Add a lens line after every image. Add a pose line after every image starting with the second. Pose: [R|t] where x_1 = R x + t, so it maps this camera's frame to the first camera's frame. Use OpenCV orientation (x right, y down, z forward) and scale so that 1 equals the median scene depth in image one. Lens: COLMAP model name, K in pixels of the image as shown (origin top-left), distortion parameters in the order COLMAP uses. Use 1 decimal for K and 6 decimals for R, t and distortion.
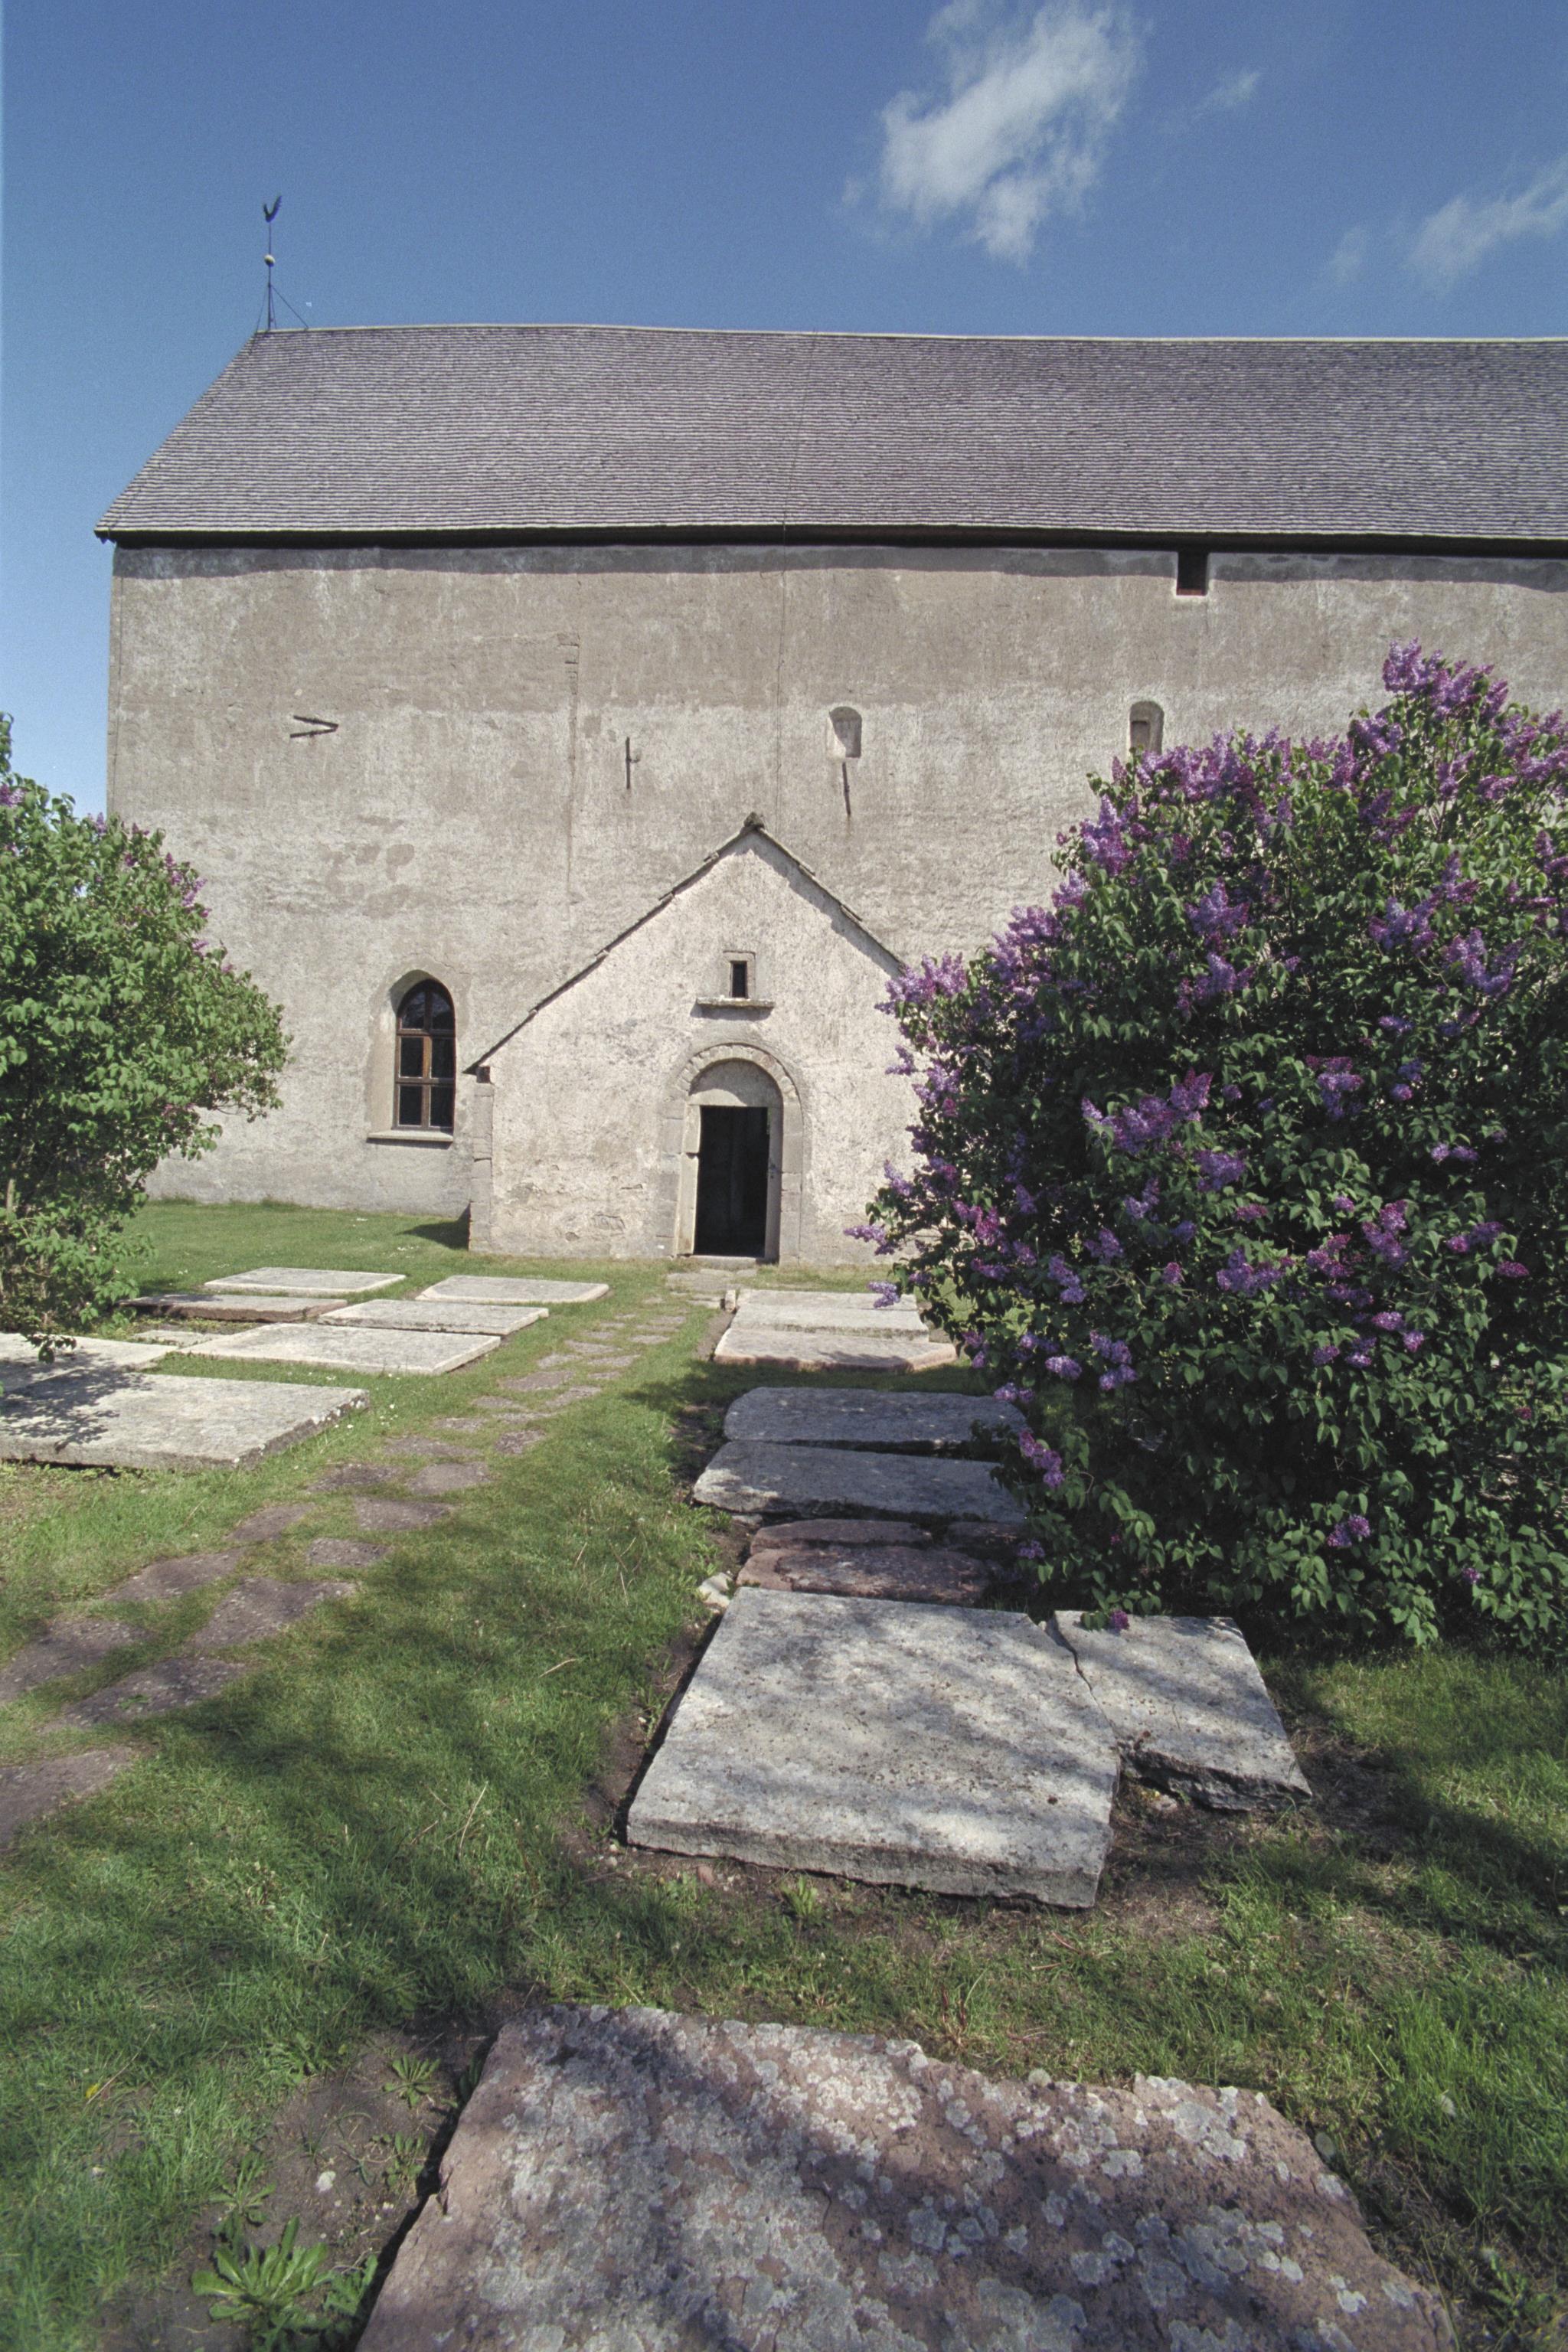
lens RADIAL K [[1155.0, 0, 770.5], [0, 1155.0, 1156.9], [0, 0, 1]] dist [-0.043711, 0.008060]
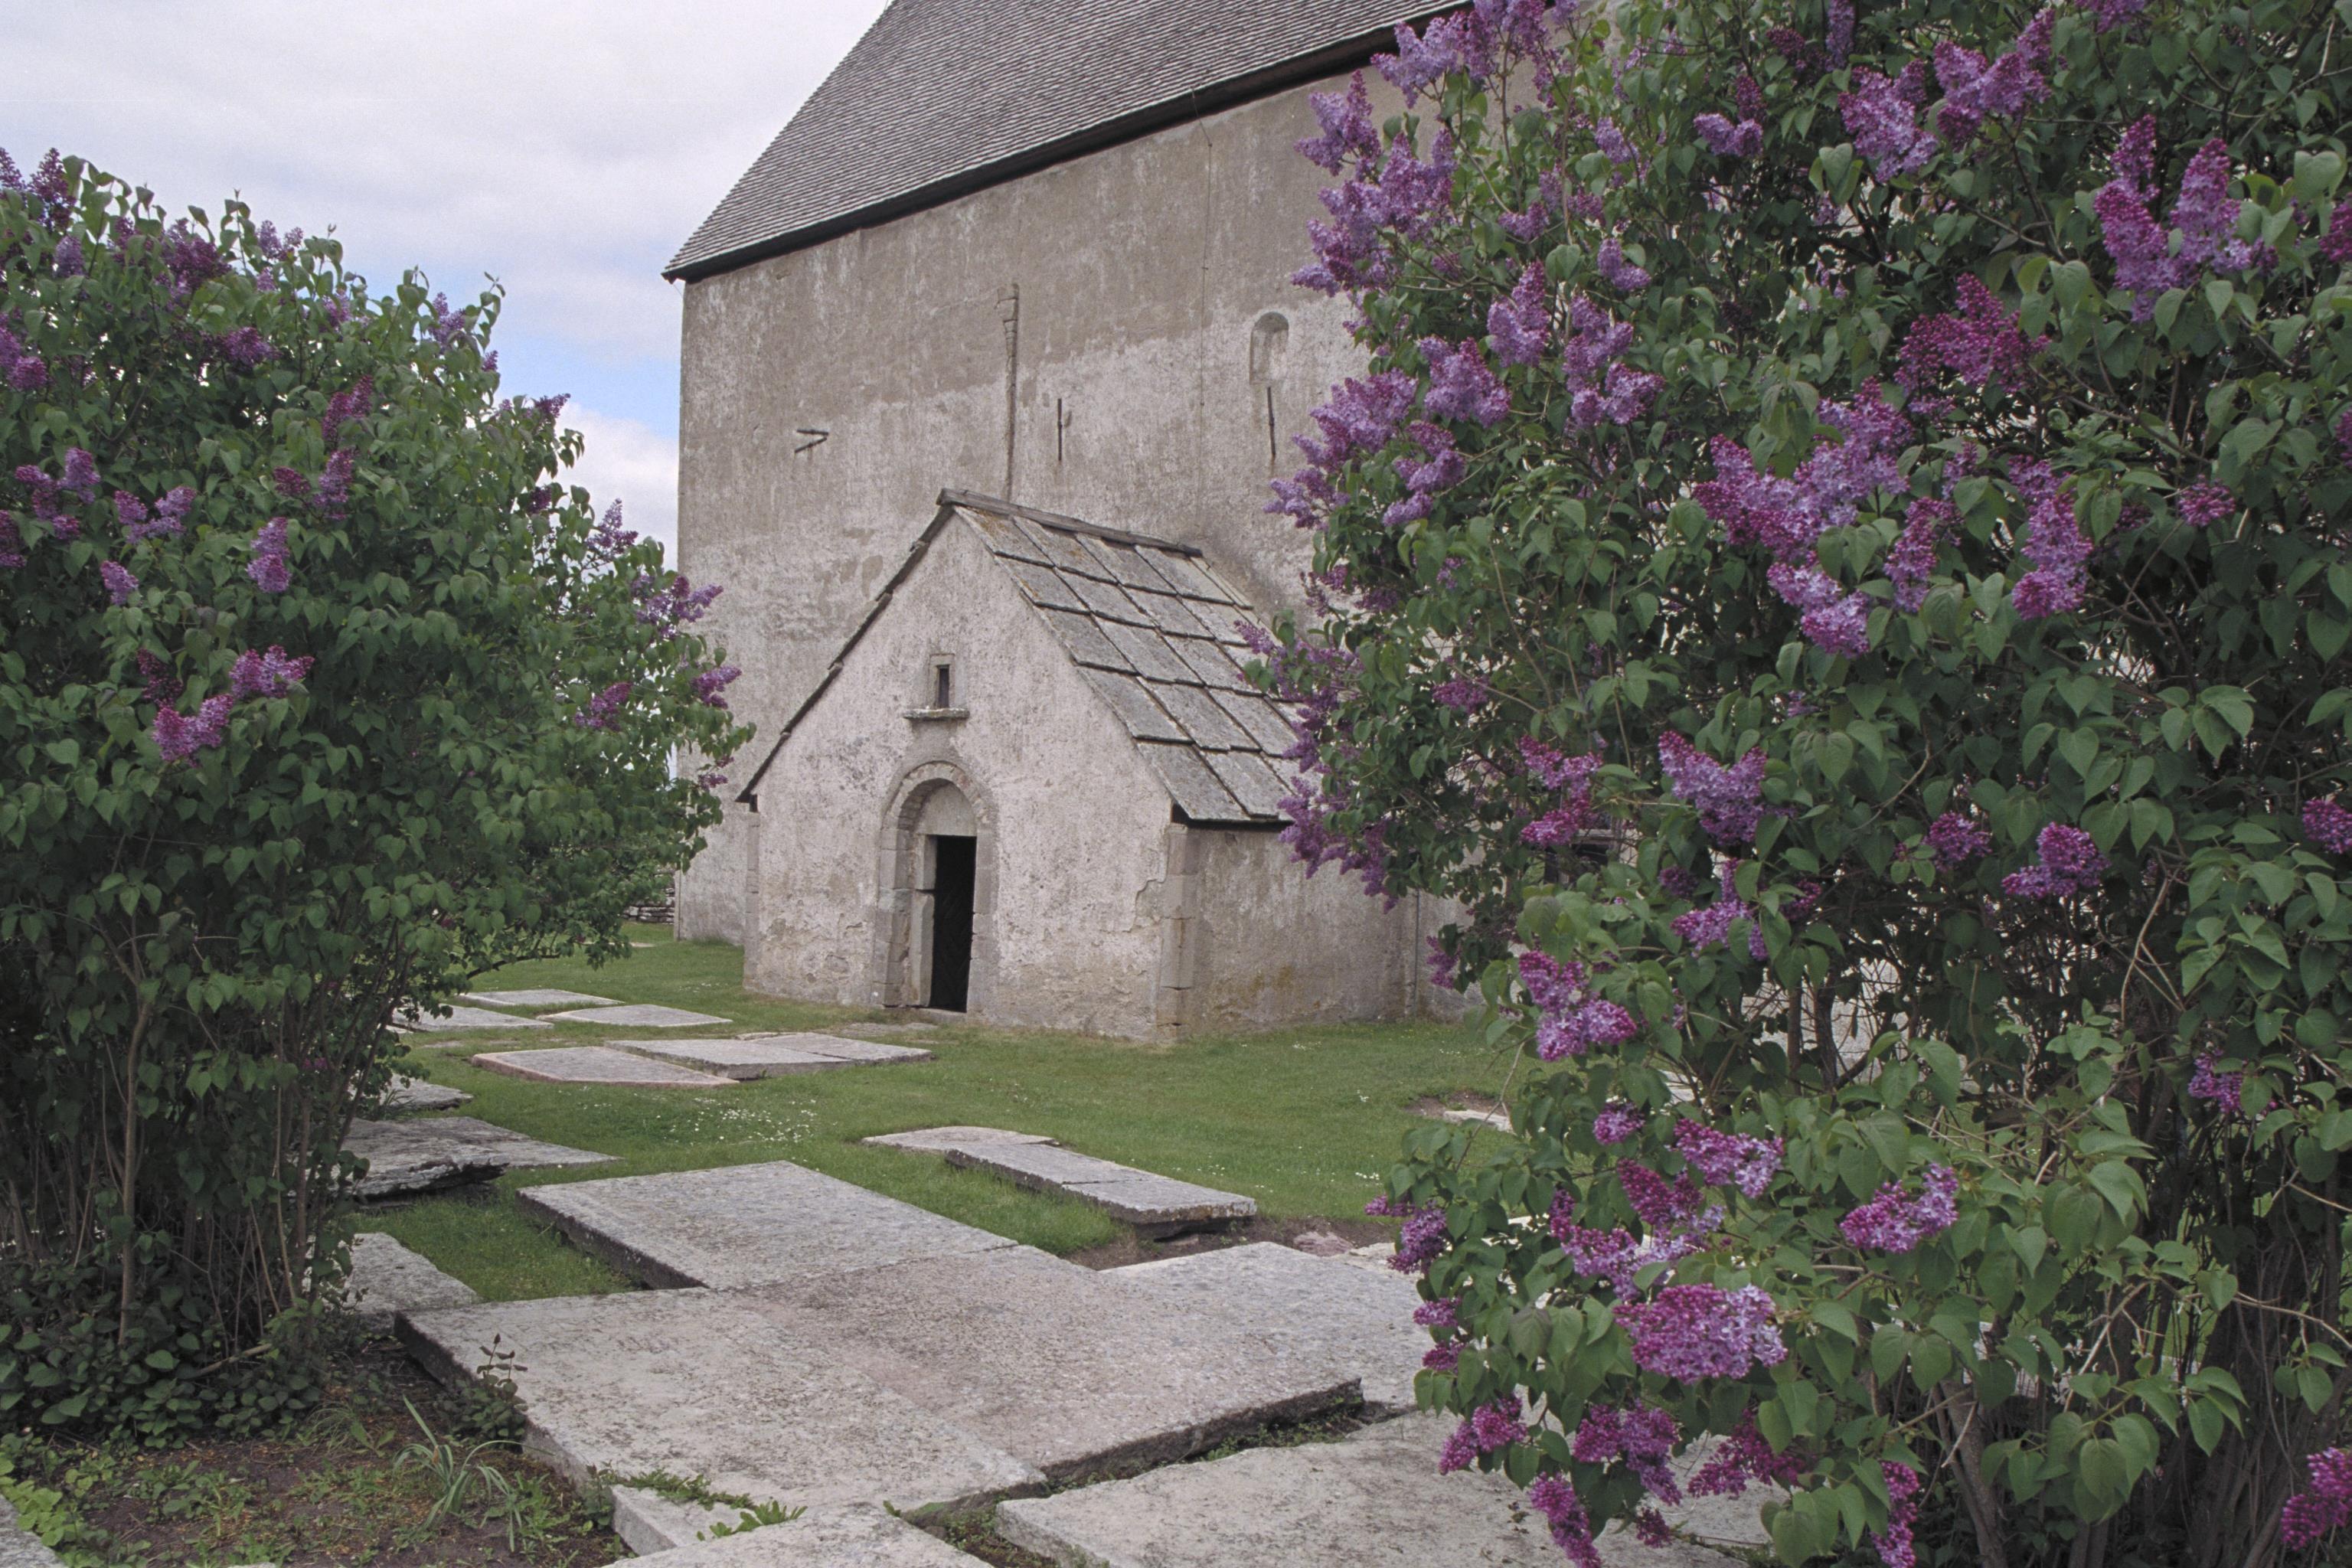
lens RADIAL K [[1612.3, 0, 1139.2], [0, 1612.3, 999.9], [0, 0, 1]] dist [-0.044195, 0.010178]
pose [[0.804823, 0.057285, -0.590744, 0.630615], [-0.041476, 0.998326, 0.040301, 0.018994], [0.592064, -0.007934, 0.805852, 0.097999]]
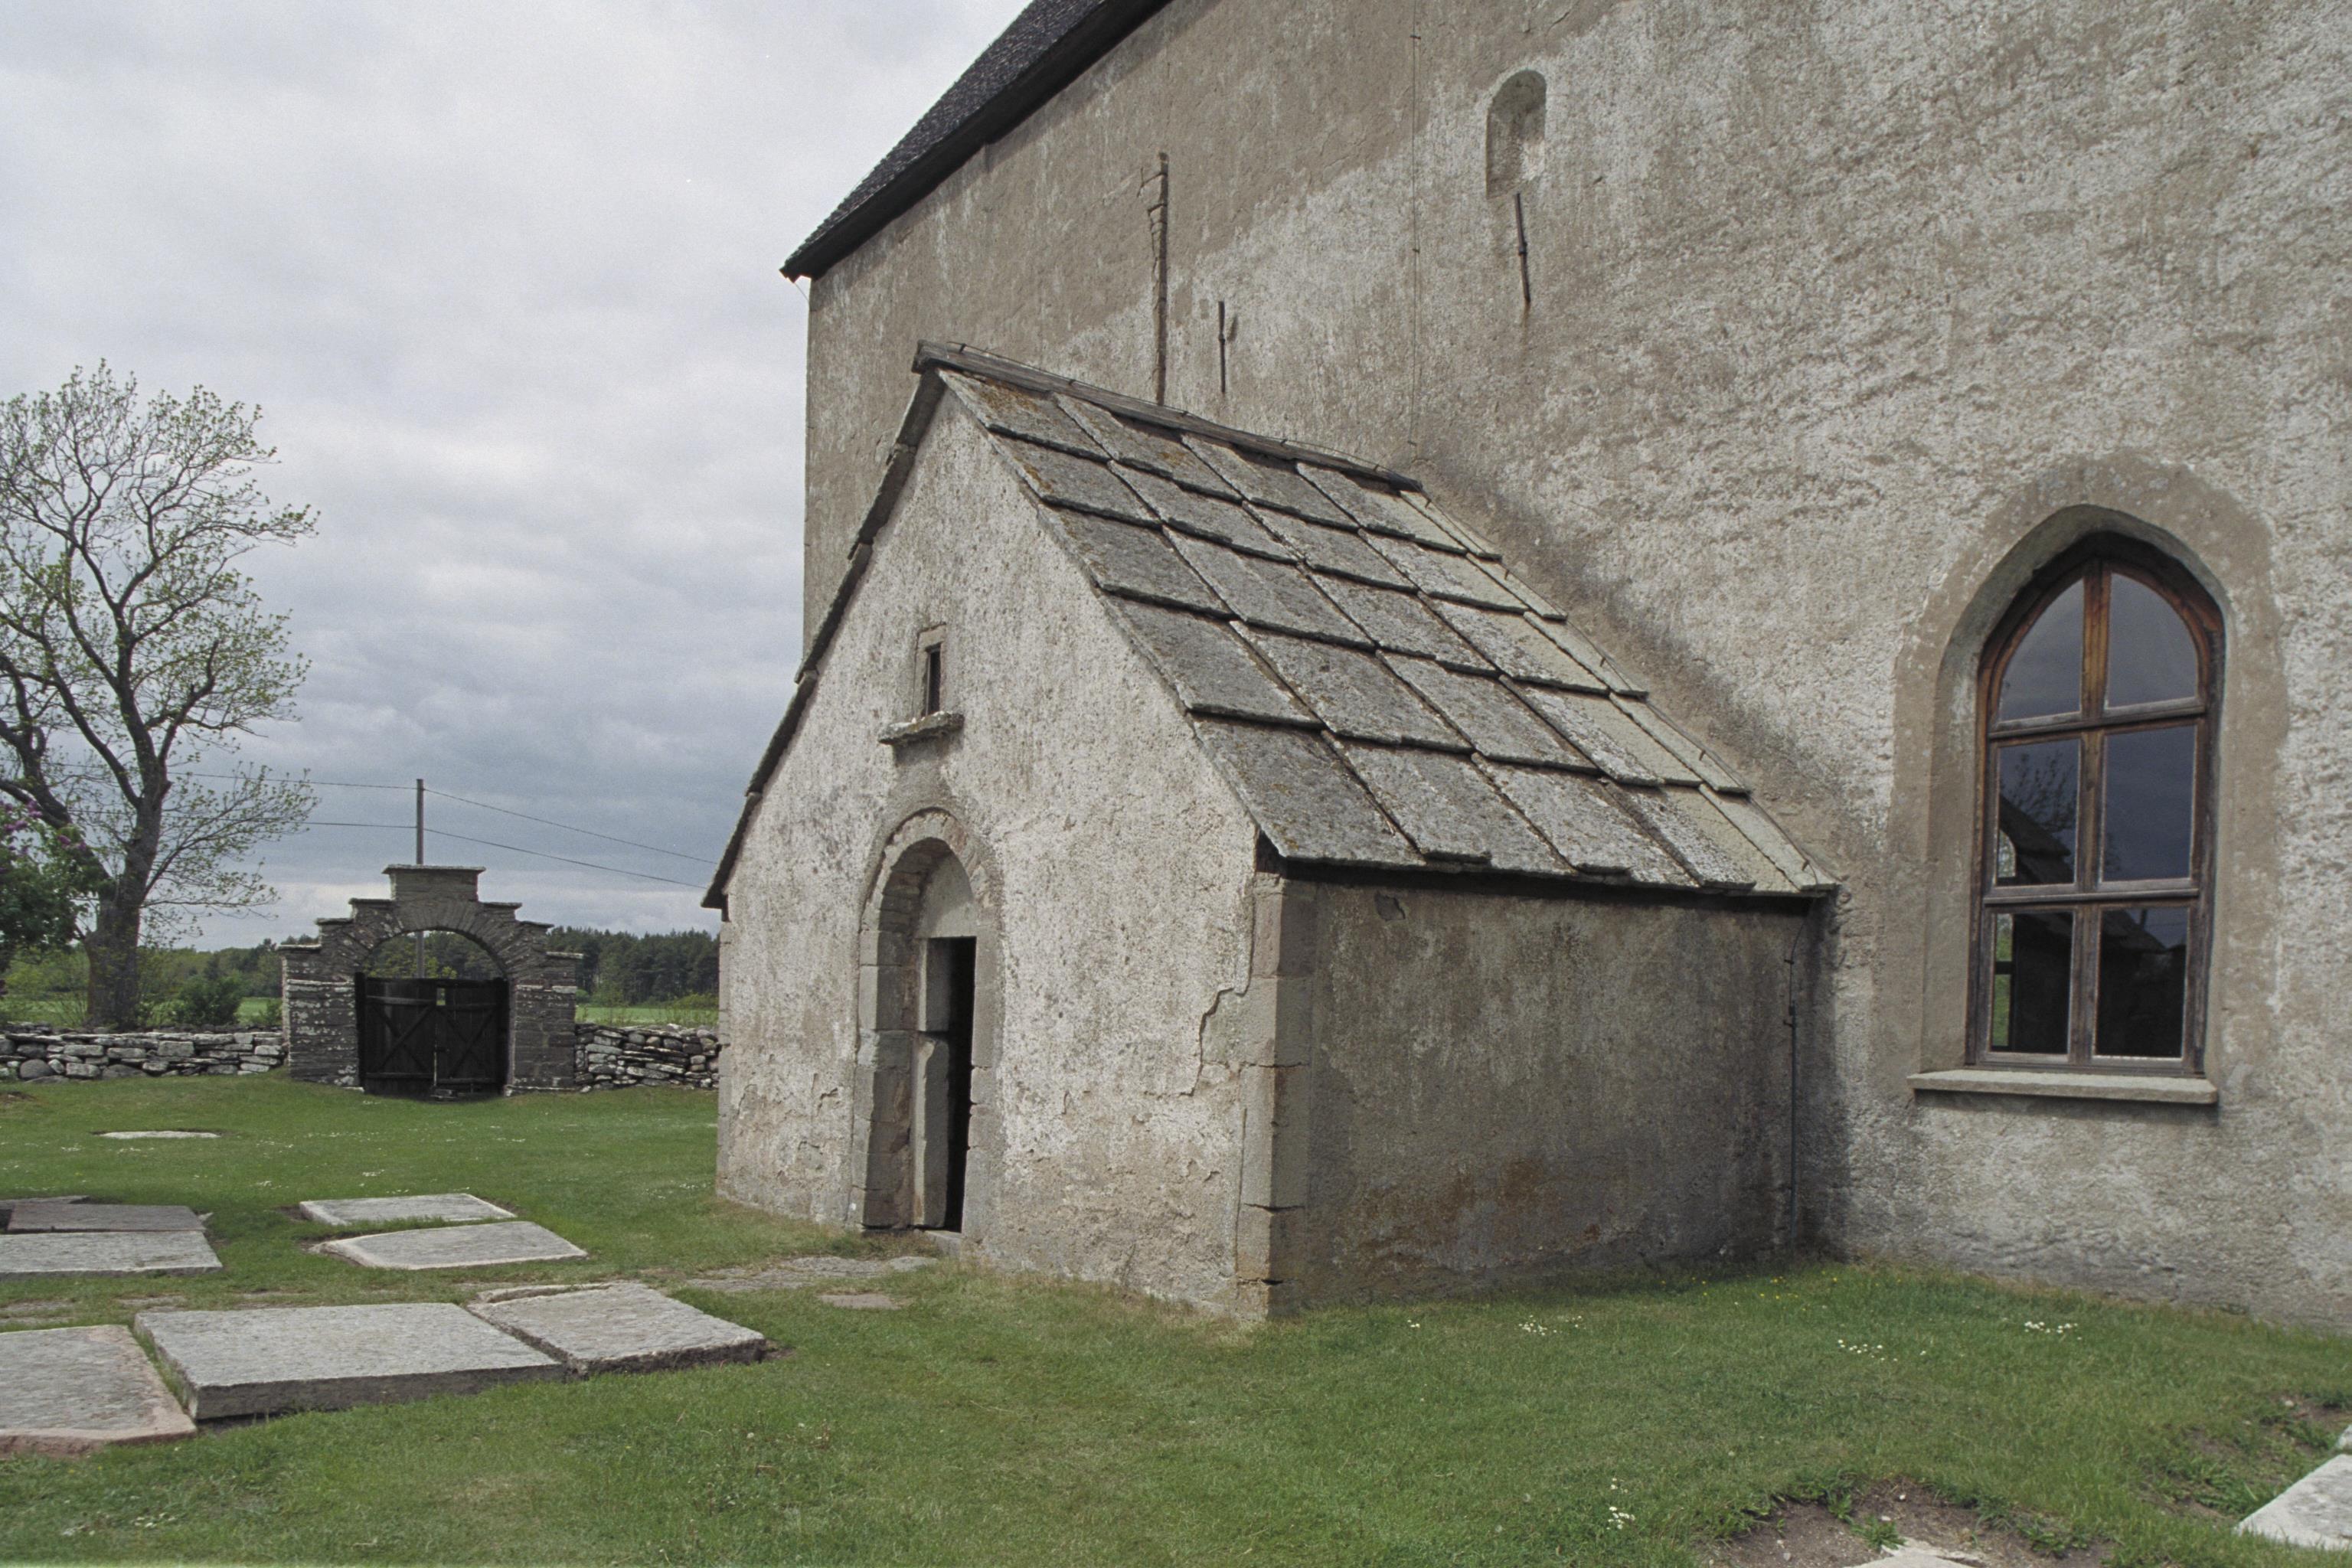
lens RADIAL K [[1612.3, 0, 1233.3], [0, 1612.3, 1088.9], [0, 0, 1]] dist [-0.044195, 0.010178]
pose [[0.680752, 0.014512, -0.732370, 0.447791], [-0.029301, 0.999543, -0.007429, 0.018912], [0.731927, 0.026516, 0.680867, 0.491078]]
